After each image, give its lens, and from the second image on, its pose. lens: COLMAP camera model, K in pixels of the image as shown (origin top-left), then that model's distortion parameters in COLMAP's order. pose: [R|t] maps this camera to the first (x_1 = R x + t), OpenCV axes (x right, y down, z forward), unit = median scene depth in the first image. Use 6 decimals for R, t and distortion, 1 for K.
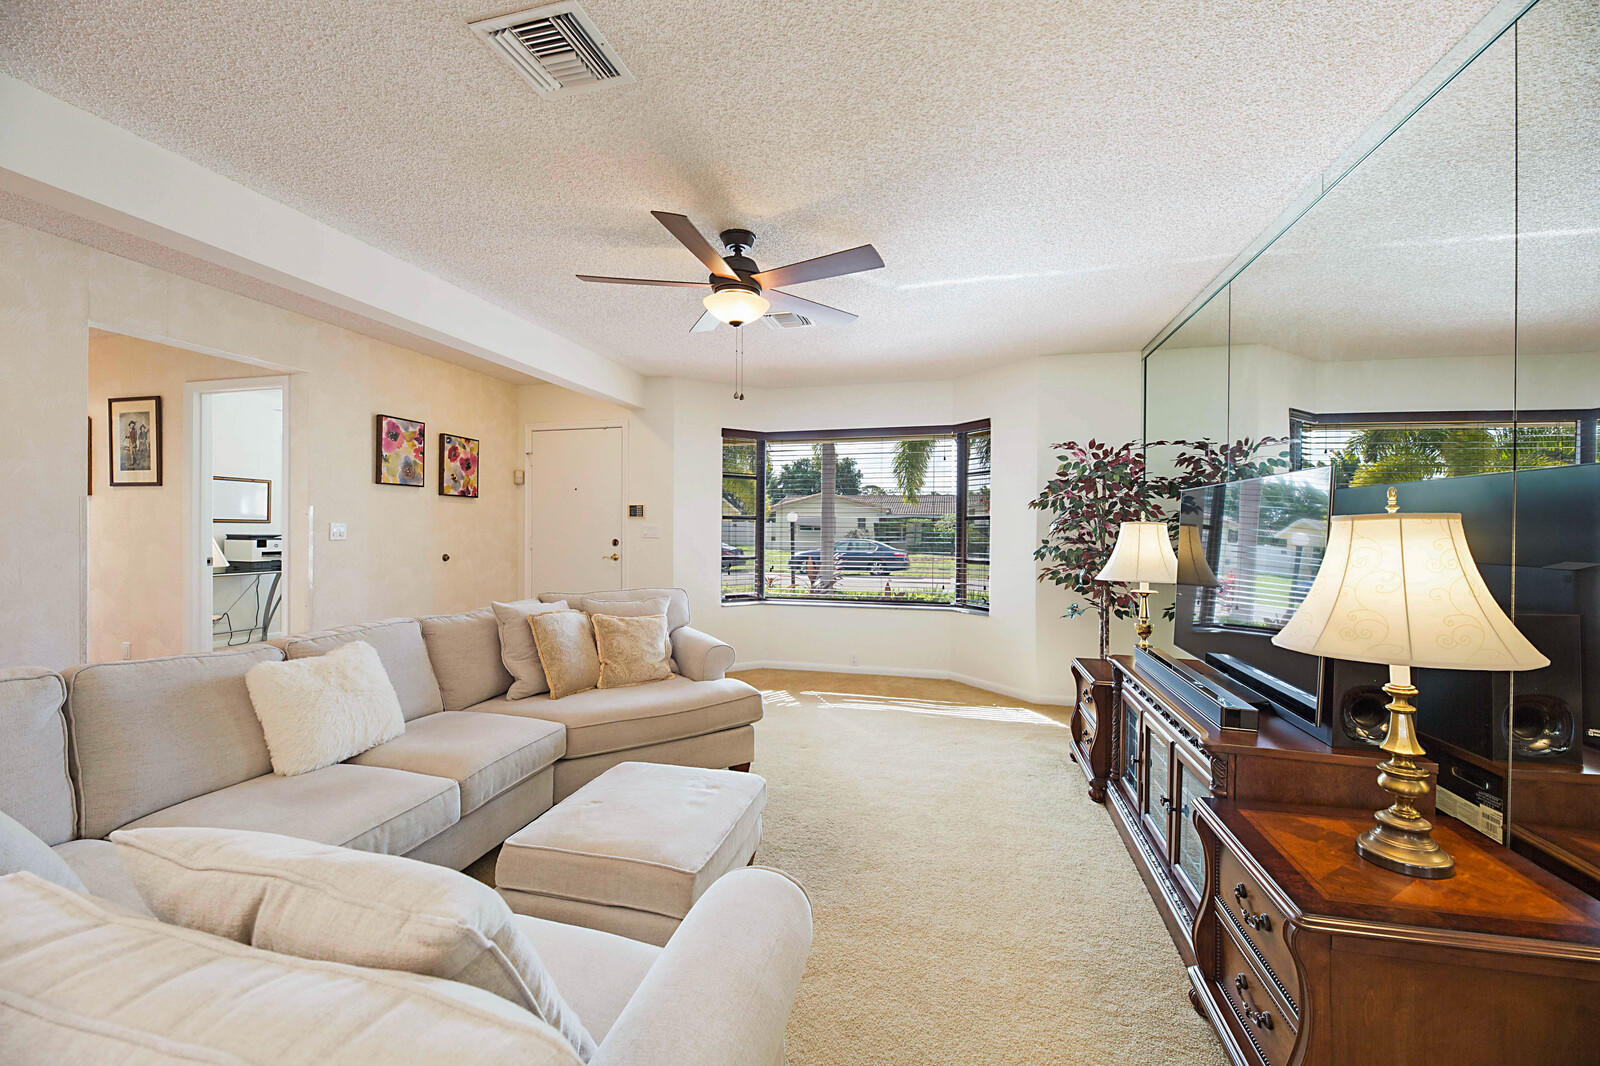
lens RADIAL K [[646.7, 0, 796.3], [0, 646.7, 534.9], [0, 0, 1]] dist [-0.002247, -0.000804]
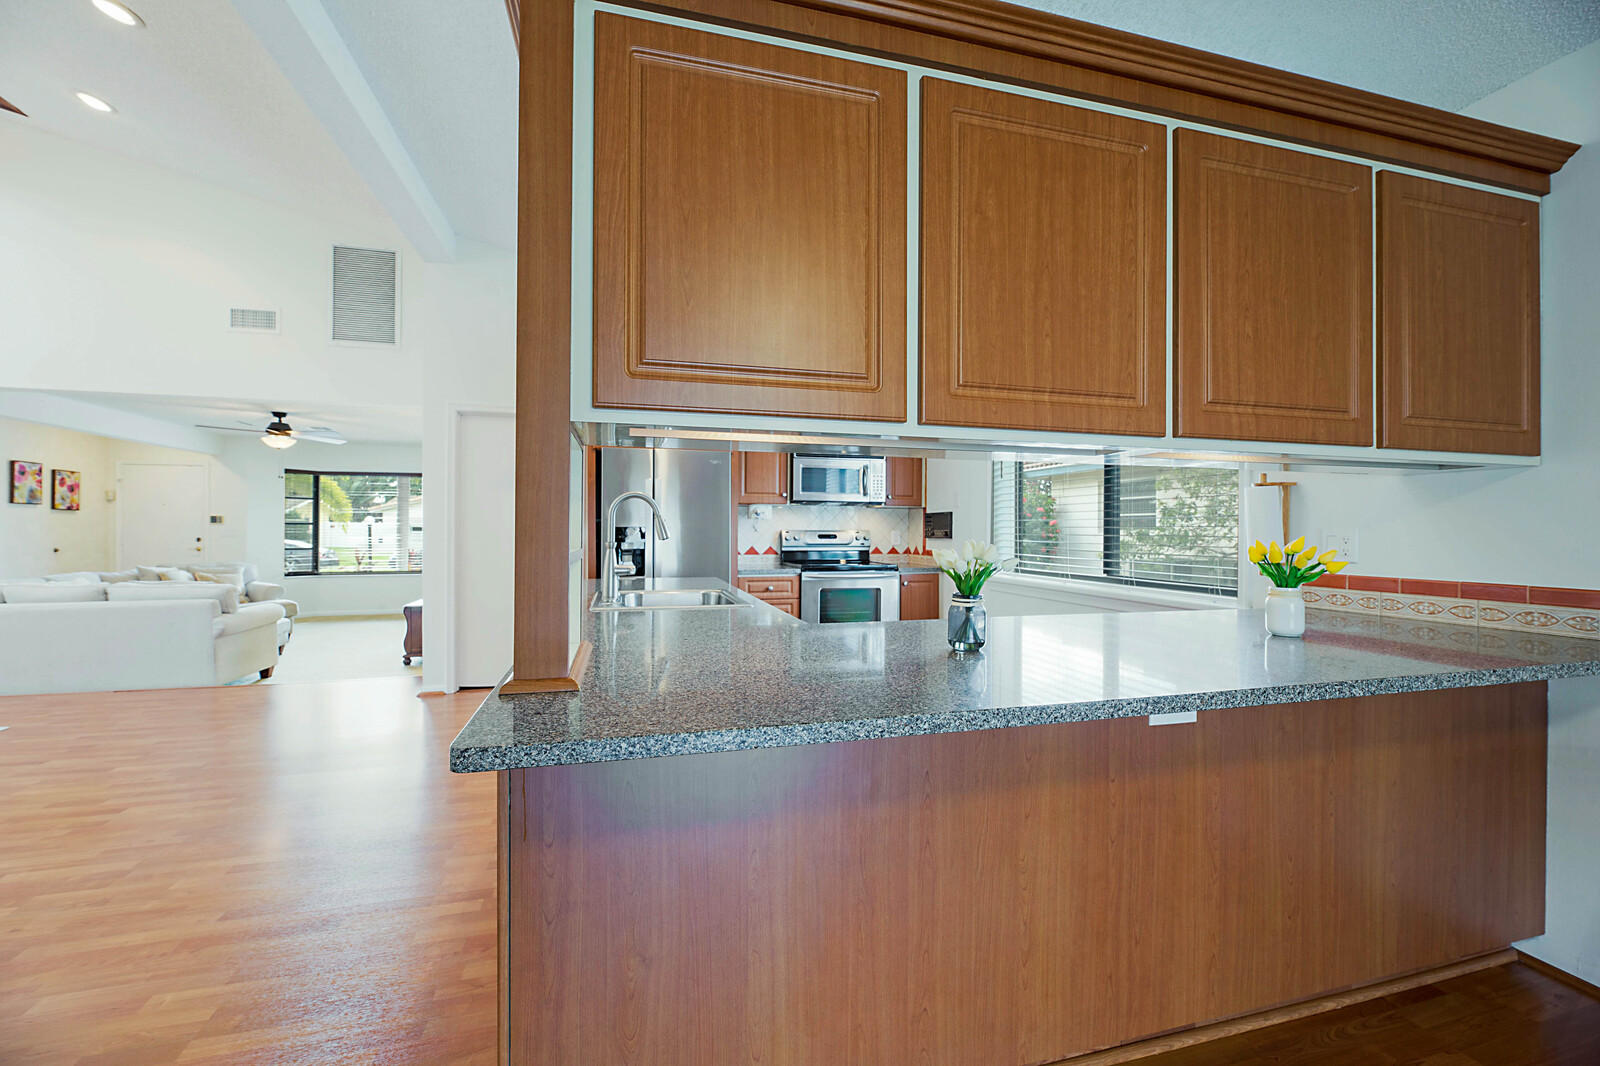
lens RADIAL K [[646.7, 0, 793.0], [0, 646.7, 533.5], [0, 0, 1]] dist [-0.002247, -0.000804]
pose [[0.868686, -0.005096, 0.495337, 0.231628], [0.006791, 0.999976, -0.001622, 0.011148], [-0.495317, 0.004773, 0.868699, -1.261517]]
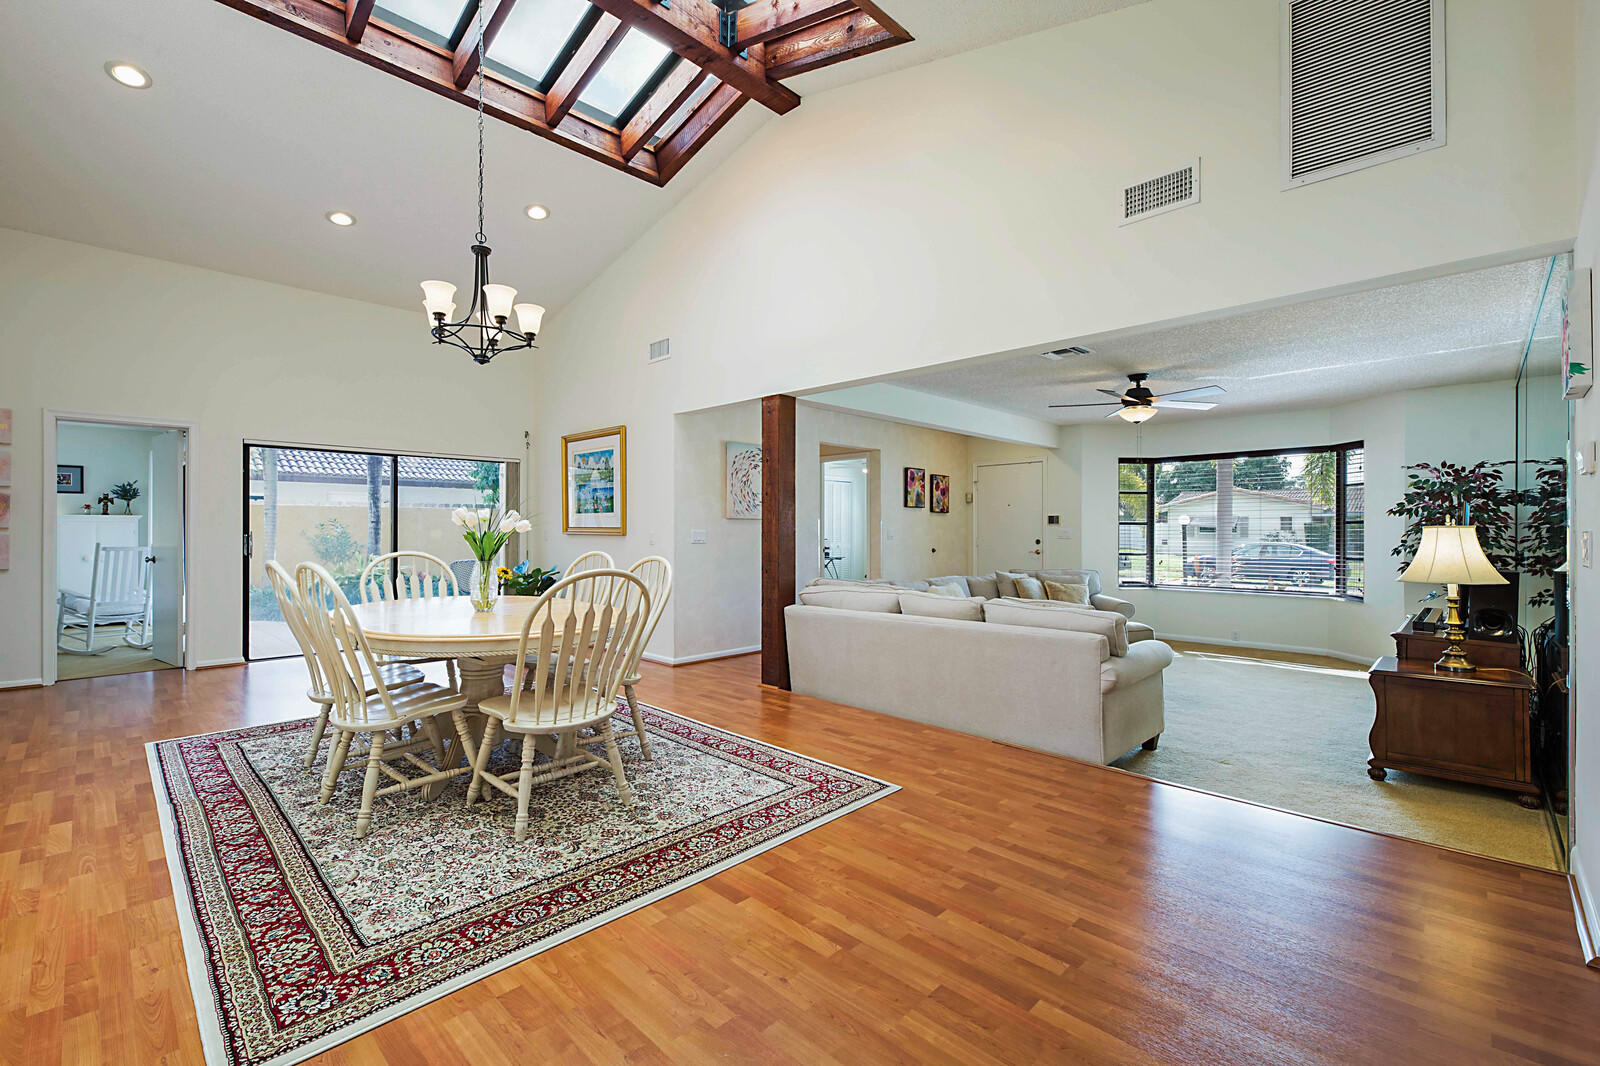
lens RADIAL K [[695.3, 0, 785.6], [0, 695.3, 532.1], [0, 0, 1]] dist [-0.004706, -0.000572]
pose [[0.859700, -0.004101, -0.510783, 0.033335], [-0.000373, 0.999962, -0.008657, 0.004804], [0.510799, 0.007633, 0.859666, -0.735181]]
